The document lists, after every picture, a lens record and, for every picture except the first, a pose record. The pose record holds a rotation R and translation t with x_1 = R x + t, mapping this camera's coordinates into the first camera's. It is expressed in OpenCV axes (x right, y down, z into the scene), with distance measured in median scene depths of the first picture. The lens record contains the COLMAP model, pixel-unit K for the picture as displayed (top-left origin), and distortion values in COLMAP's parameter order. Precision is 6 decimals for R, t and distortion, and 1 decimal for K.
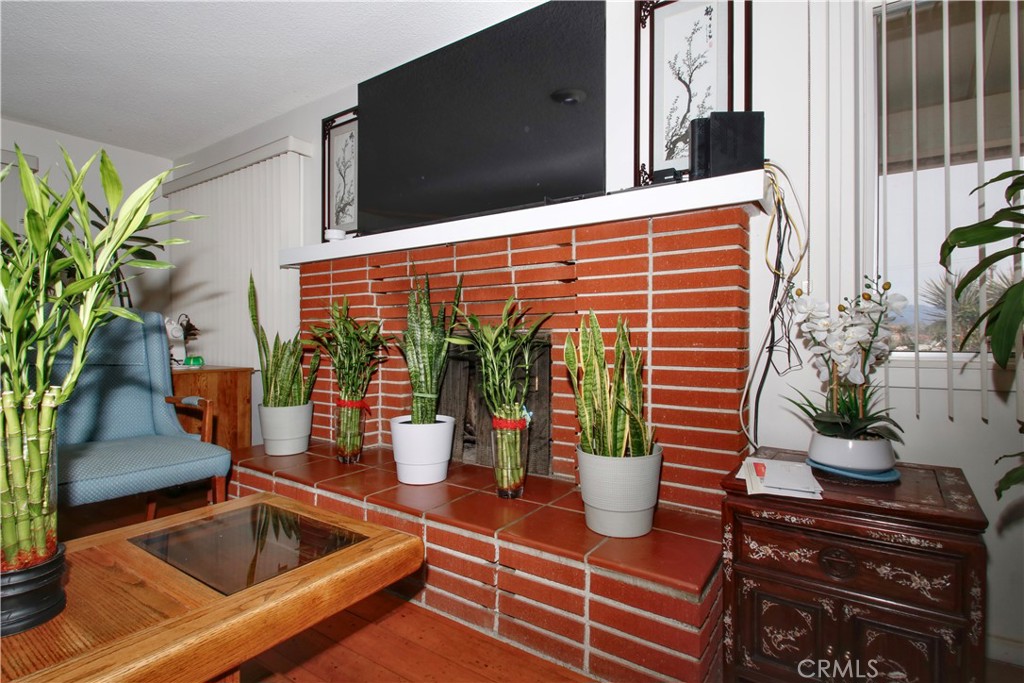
lens RADIAL K [[493.1, 0, 515.4], [0, 493.1, 340.2], [0, 0, 1]] dist [0.000144, 0.000005]
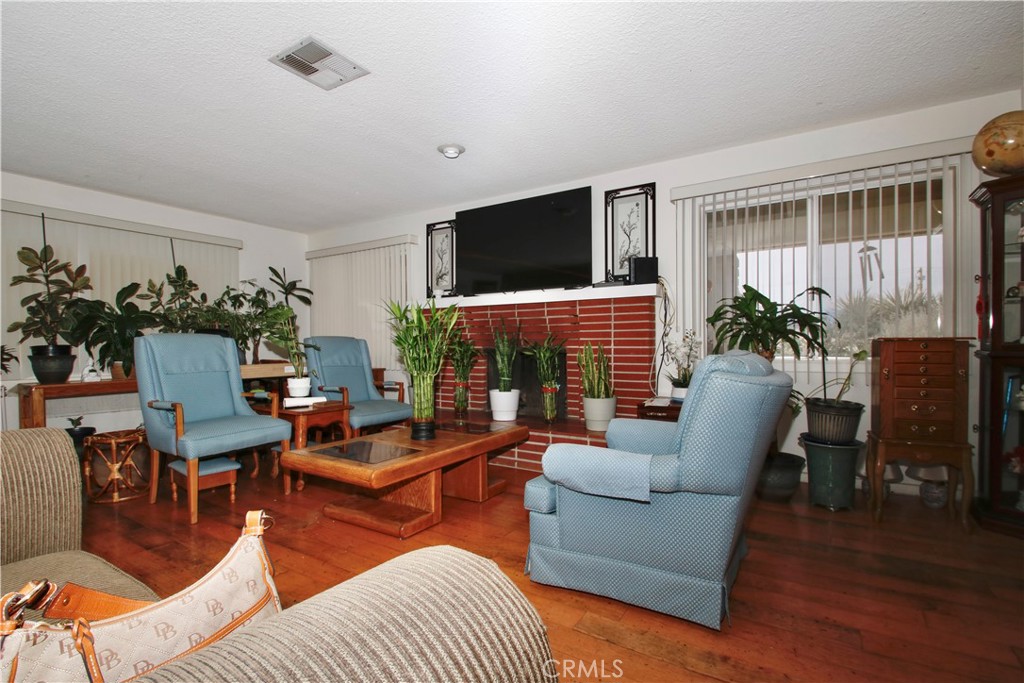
lens RADIAL K [[493.1, 0, 508.8], [0, 493.1, 342.8], [0, 0, 1]] dist [0.000144, 0.000005]
pose [[0.999256, -0.006625, 0.038000, -0.276497], [0.006891, 0.999953, -0.006866, -0.027409], [-0.037953, 0.007123, 0.999254, -1.188273]]
